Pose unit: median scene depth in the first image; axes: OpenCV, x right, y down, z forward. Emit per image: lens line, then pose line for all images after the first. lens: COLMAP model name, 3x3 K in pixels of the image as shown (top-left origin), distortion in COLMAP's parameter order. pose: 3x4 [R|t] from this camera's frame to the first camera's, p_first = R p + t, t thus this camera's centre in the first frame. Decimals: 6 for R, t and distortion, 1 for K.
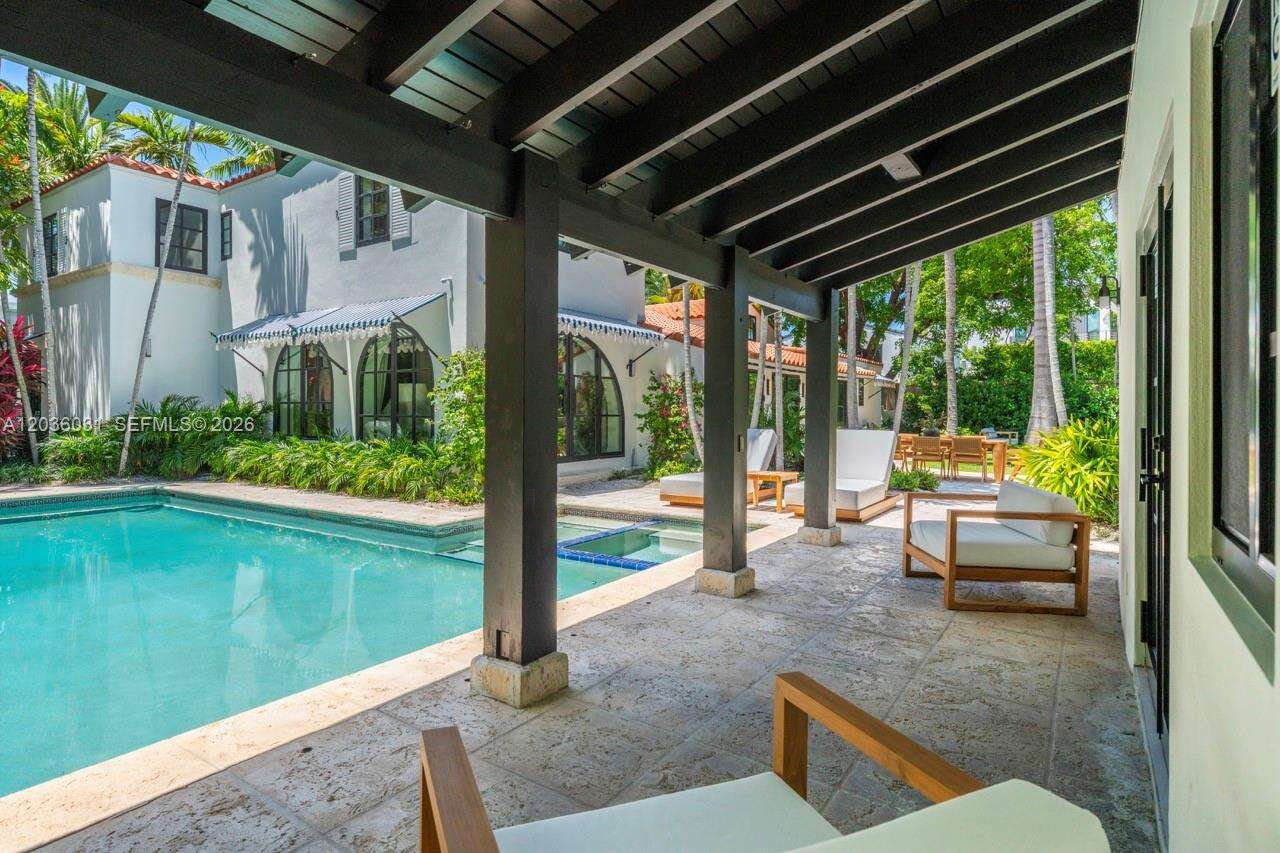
lens RADIAL K [[683.5, 0, 633.8], [0, 683.5, 410.3], [0, 0, 1]] dist [-0.001817, -0.000049]
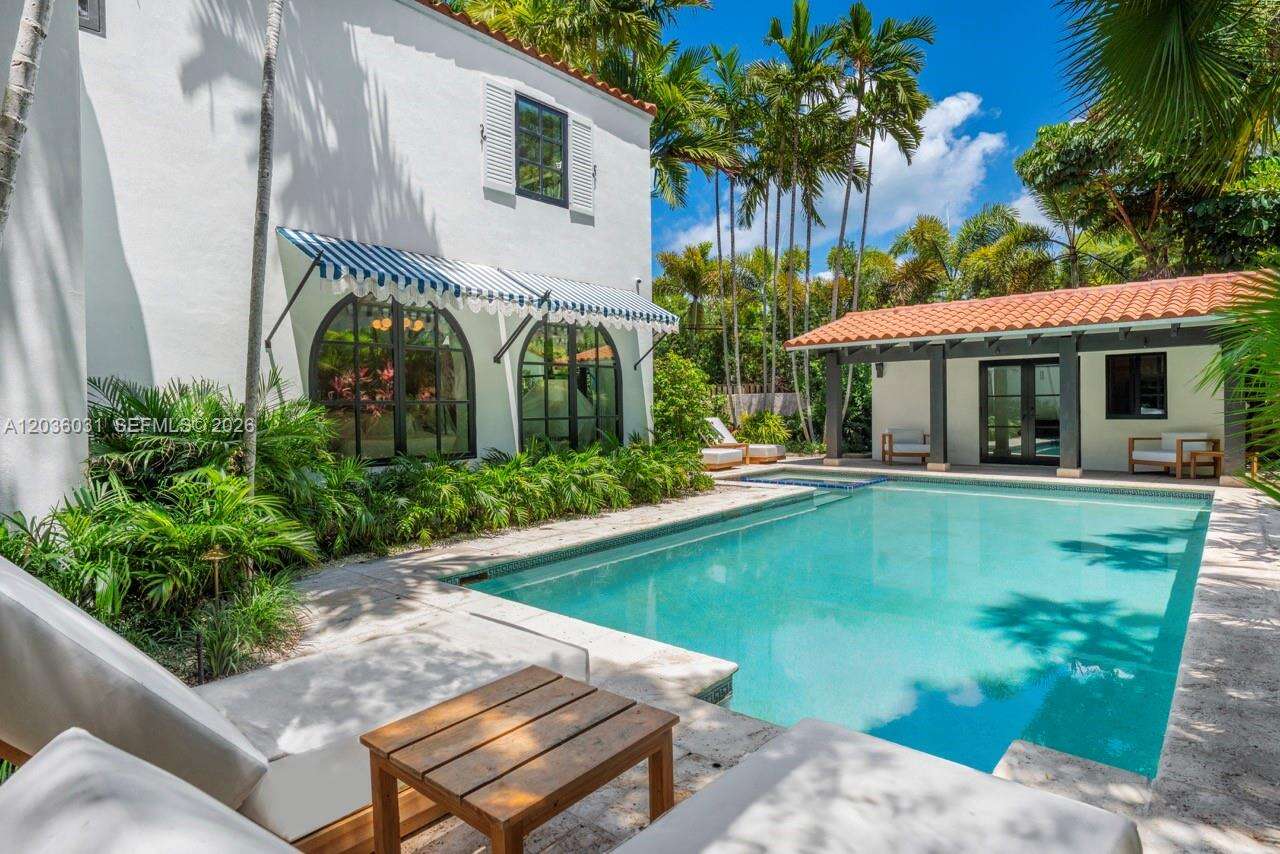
lens RADIAL K [[683.5, 0, 638.3], [0, 683.5, 419.1], [0, 0, 1]] dist [-0.001817, -0.000049]
pose [[0.141099, -0.017509, 0.989841, -1.129223], [0.012077, 0.999800, 0.015964, -0.003394], [-0.989922, 0.009702, 0.141282, 0.766071]]
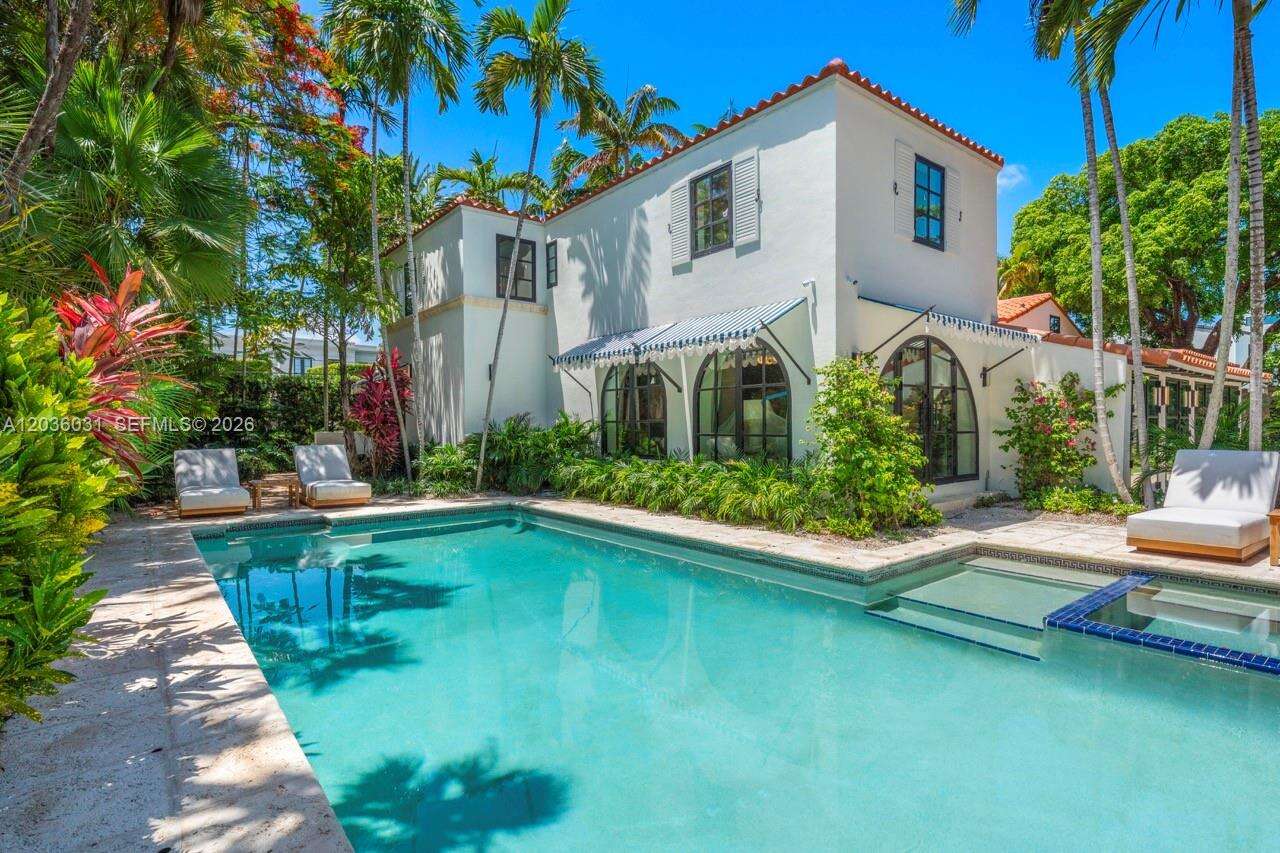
lens RADIAL K [[622.9, 0, 636.5], [0, 622.9, 433.8], [0, 0, 1]] dist [-0.000327, -0.000424]
pose [[0.953451, -0.004440, -0.301516, -0.217251], [0.008789, 0.999876, 0.013069, -0.005157], [0.301420, -0.015111, 0.953372, 0.136604]]
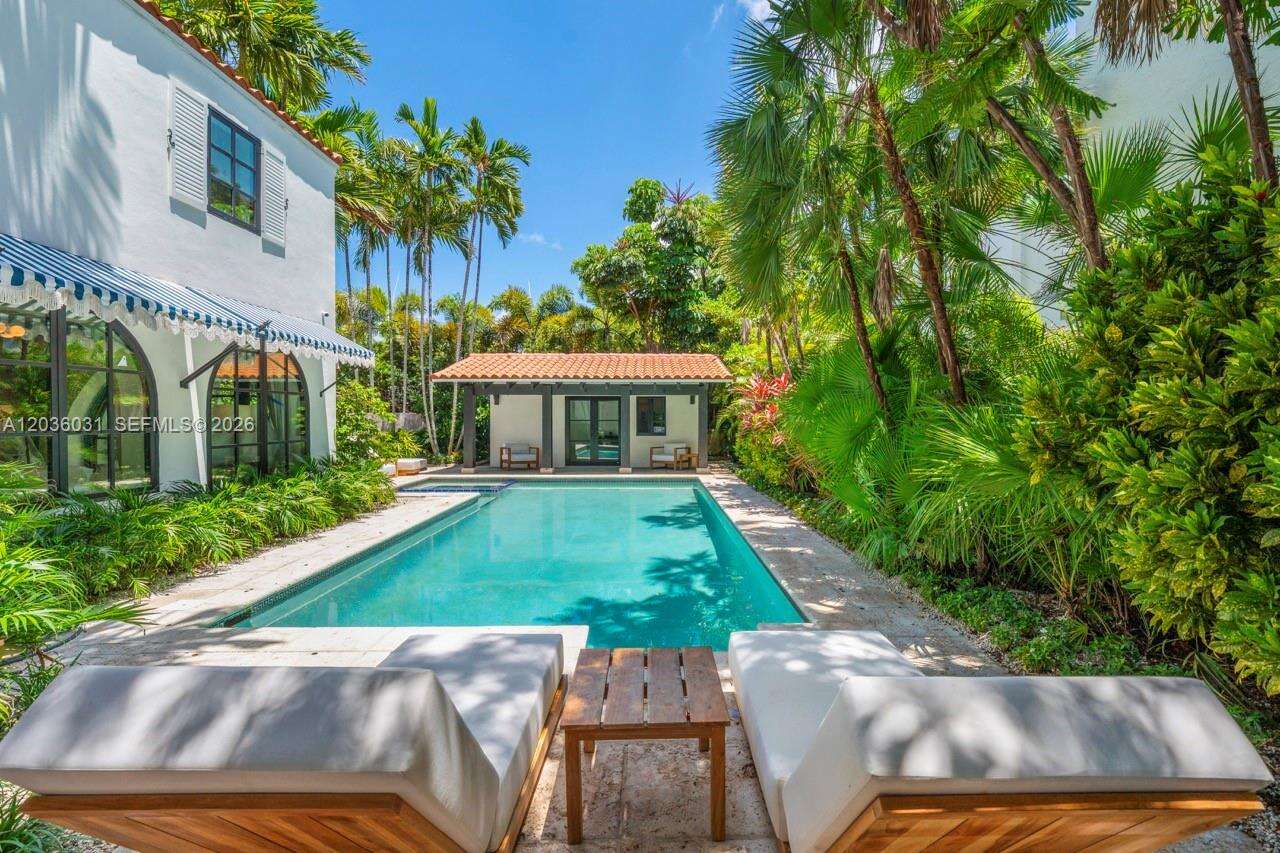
lens RADIAL K [[540.9, 0, 653.7], [0, 540.9, 421.8], [0, 0, 1]] dist [-0.001983, -0.000557]
pose [[-0.561683, -0.007399, 0.827319, -1.135556], [-0.001203, 0.999966, 0.008126, -0.024452], [-0.827352, 0.003569, -0.561673, 0.932974]]
